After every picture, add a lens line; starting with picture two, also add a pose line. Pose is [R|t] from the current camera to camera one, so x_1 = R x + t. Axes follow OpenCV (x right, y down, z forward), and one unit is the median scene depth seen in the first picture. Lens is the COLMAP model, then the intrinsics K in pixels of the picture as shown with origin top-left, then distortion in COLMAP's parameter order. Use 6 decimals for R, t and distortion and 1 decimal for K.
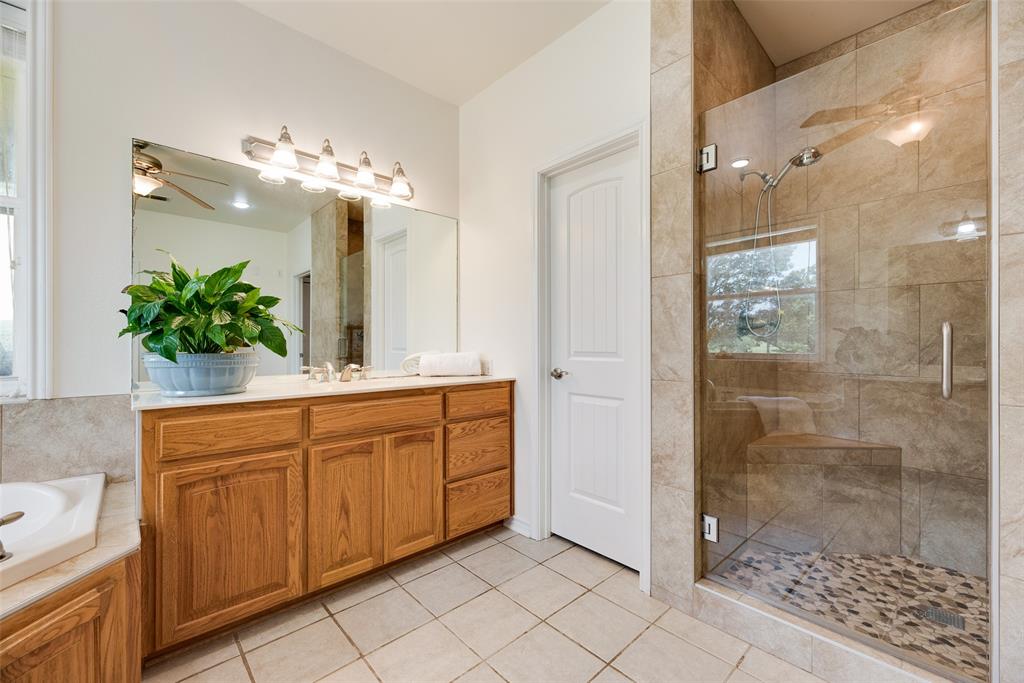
lens RADIAL K [[410.2, 0, 513.1], [0, 410.2, 345.7], [0, 0, 1]] dist [0.001031, -0.000082]
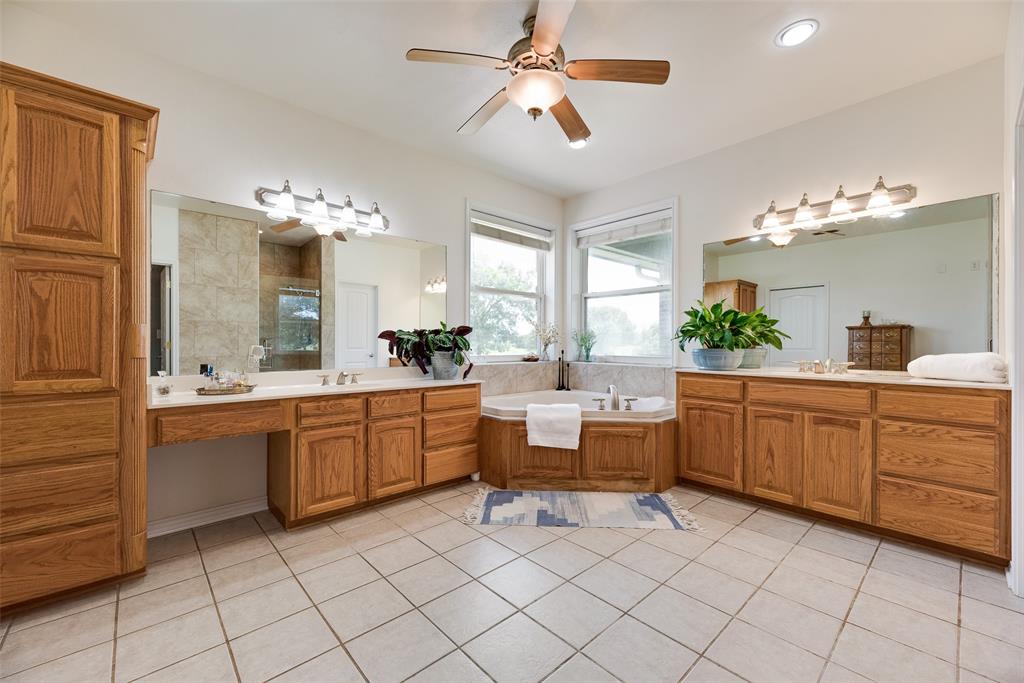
lens RADIAL K [[410.2, 0, 512.3], [0, 410.2, 339.7], [0, 0, 1]] dist [0.001031, -0.000082]
pose [[-0.003561, -0.002596, -0.999990, 1.054064], [-0.001670, 0.999995, -0.002591, -0.013430], [0.999992, 0.001661, -0.003565, 0.047512]]
